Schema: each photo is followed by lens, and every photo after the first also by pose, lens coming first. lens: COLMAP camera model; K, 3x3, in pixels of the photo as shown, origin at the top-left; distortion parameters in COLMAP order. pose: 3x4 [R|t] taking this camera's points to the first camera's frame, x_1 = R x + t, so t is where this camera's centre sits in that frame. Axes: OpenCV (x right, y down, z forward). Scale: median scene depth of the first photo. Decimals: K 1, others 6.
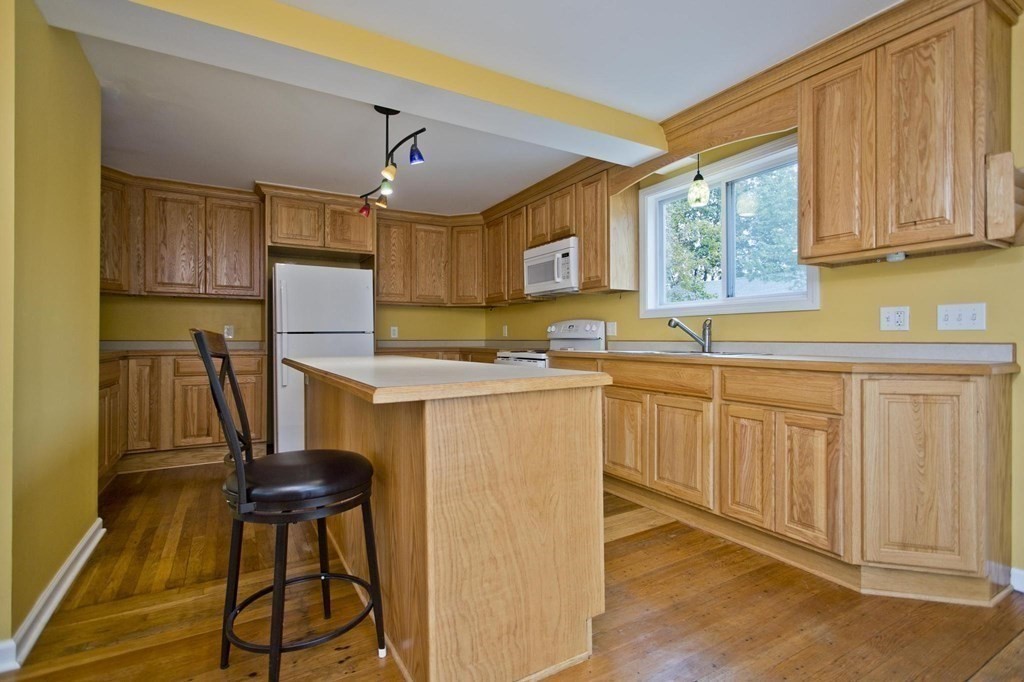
lens RADIAL K [[472.7, 0, 509.1], [0, 472.7, 335.9], [0, 0, 1]] dist [0.000747, 0.000428]
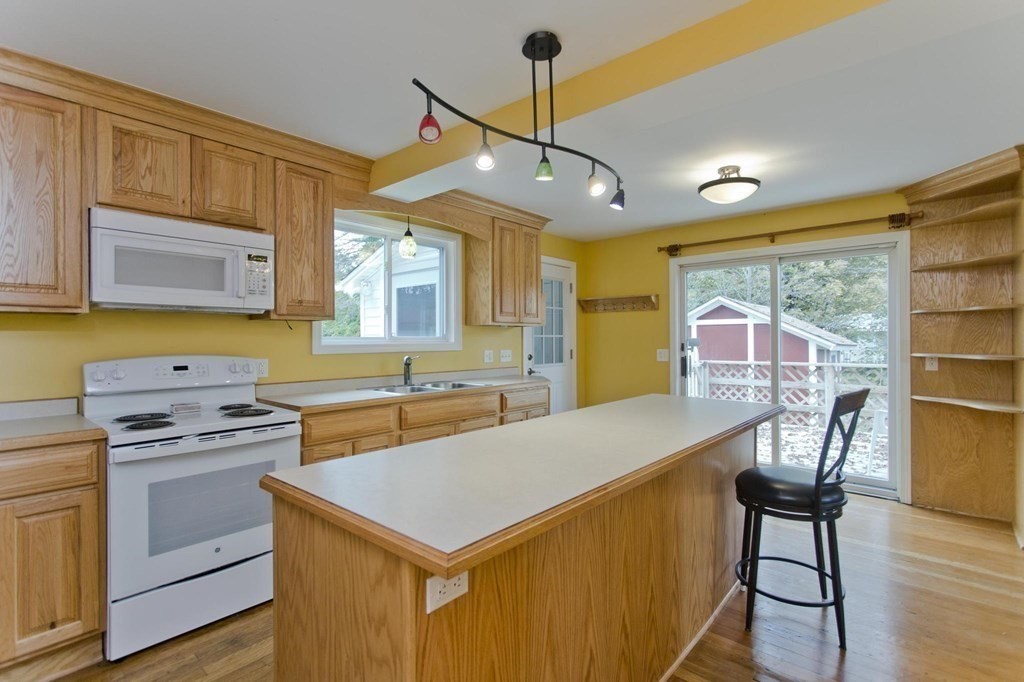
lens RADIAL K [[472.7, 0, 509.1], [0, 472.7, 335.9], [0, 0, 1]] dist [0.000747, 0.000428]
pose [[-0.304055, 0.004062, 0.952646, -0.628060], [-0.004035, 0.999976, -0.005552, -0.066311], [-0.952646, -0.005532, -0.304032, 0.914507]]
